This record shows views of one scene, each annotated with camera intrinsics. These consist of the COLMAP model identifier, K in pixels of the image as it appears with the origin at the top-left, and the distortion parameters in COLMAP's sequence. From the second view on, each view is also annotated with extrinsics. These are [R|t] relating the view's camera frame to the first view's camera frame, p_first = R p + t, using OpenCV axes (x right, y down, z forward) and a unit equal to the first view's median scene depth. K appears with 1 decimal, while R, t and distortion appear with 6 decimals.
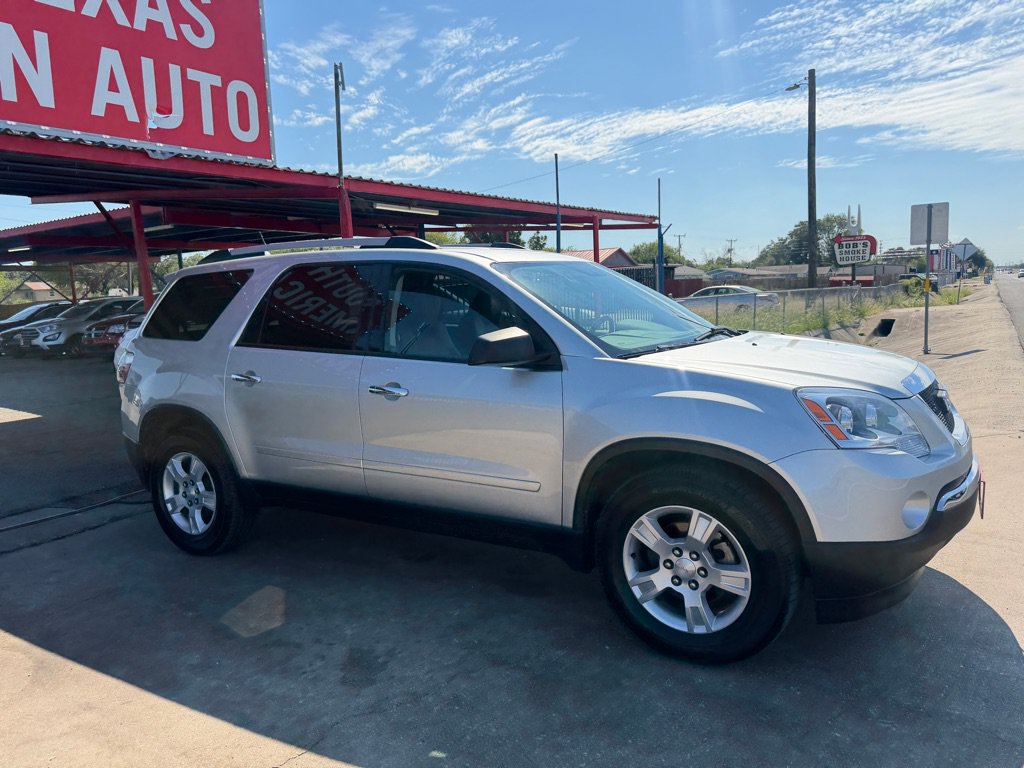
lens RADIAL K [[735.7, 0, 514.5], [0, 735.7, 360.0], [0, 0, 1]] dist [0.031129, -0.056339]
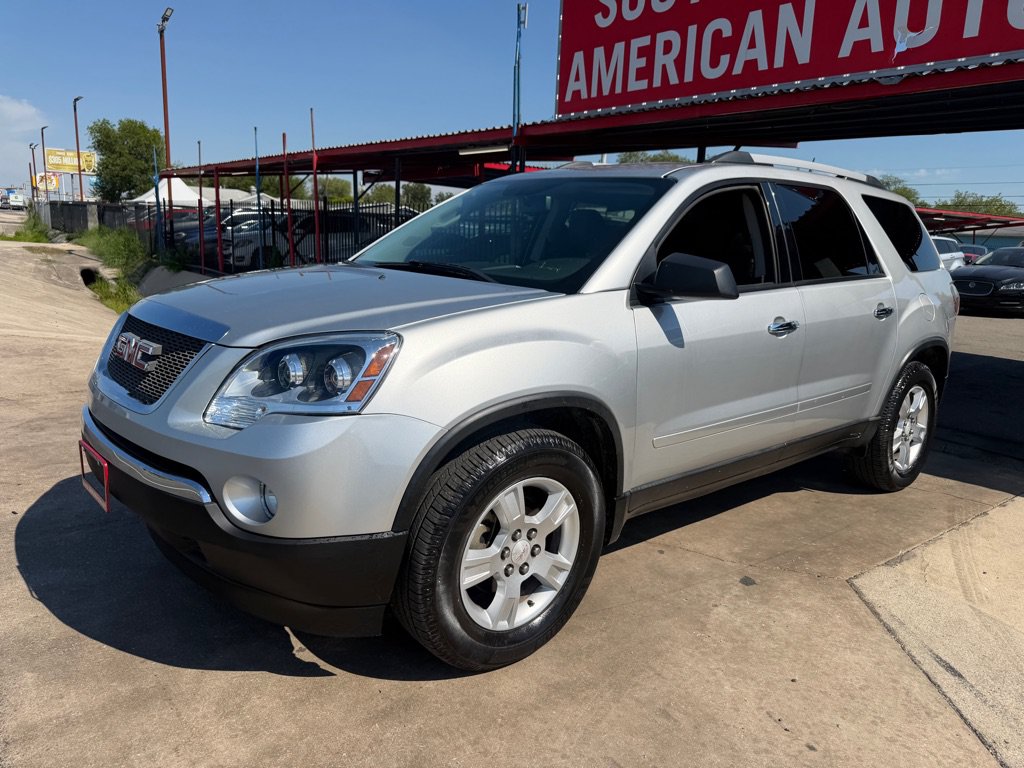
lens RADIAL K [[741.5, 0, 511.4], [0, 741.5, 367.8], [0, 0, 1]] dist [-0.002989, -0.002519]
pose [[-0.333512, 0.206241, -0.919910, 0.827769], [-0.110342, 0.960531, 0.255353, -0.141406], [0.936266, 0.186668, -0.297592, 1.144895]]
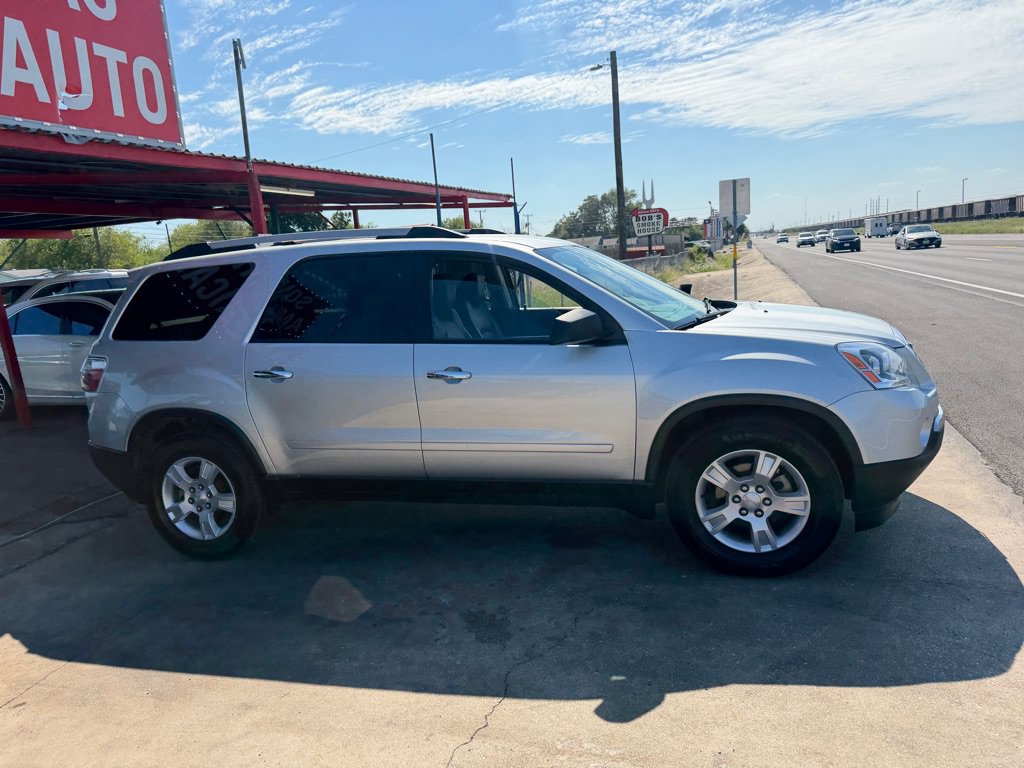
lens RADIAL K [[743.6, 0, 514.8], [0, 743.6, 364.5], [0, 0, 1]] dist [-0.000544, -0.006803]
pose [[0.962775, -0.071792, 0.260594, -0.278738], [0.062095, 0.997043, 0.045267, -0.011842], [-0.263074, -0.027400, 0.964387, -0.040135]]
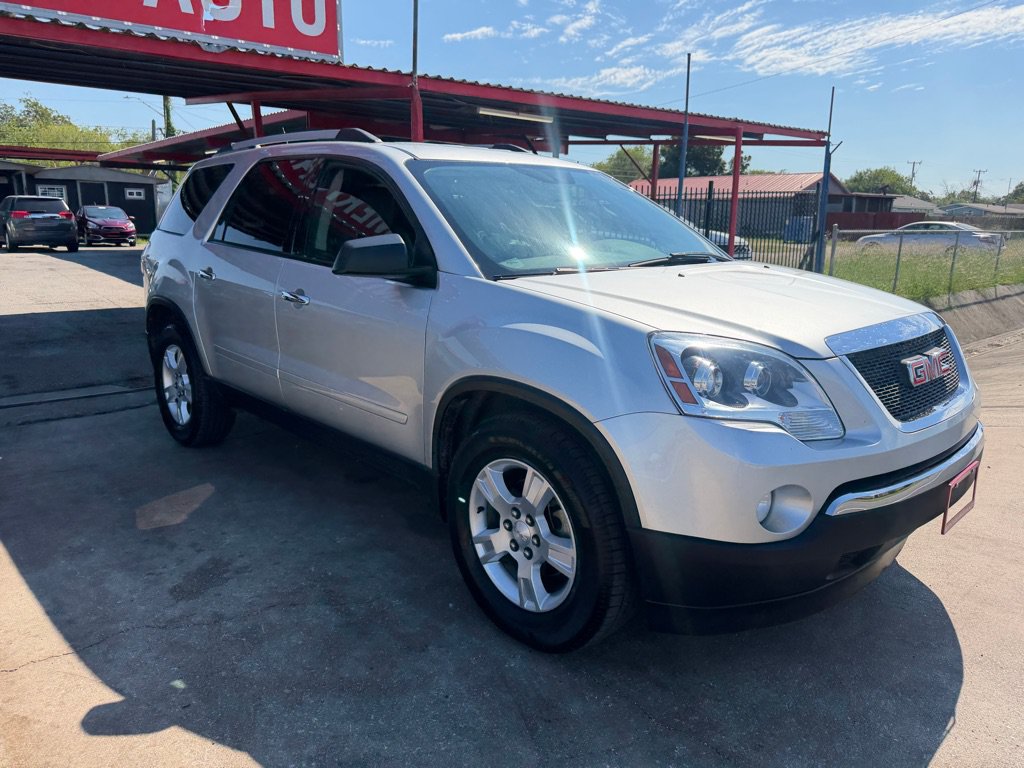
lens RADIAL K [[741.5, 0, 511.4], [0, 741.5, 367.8], [0, 0, 1]] dist [-0.002989, -0.002519]
pose [[0.962517, 0.102962, -0.250919, 0.259248], [-0.073876, 0.989688, 0.122723, -0.003762], [0.260967, -0.099586, 0.960197, 0.131531]]
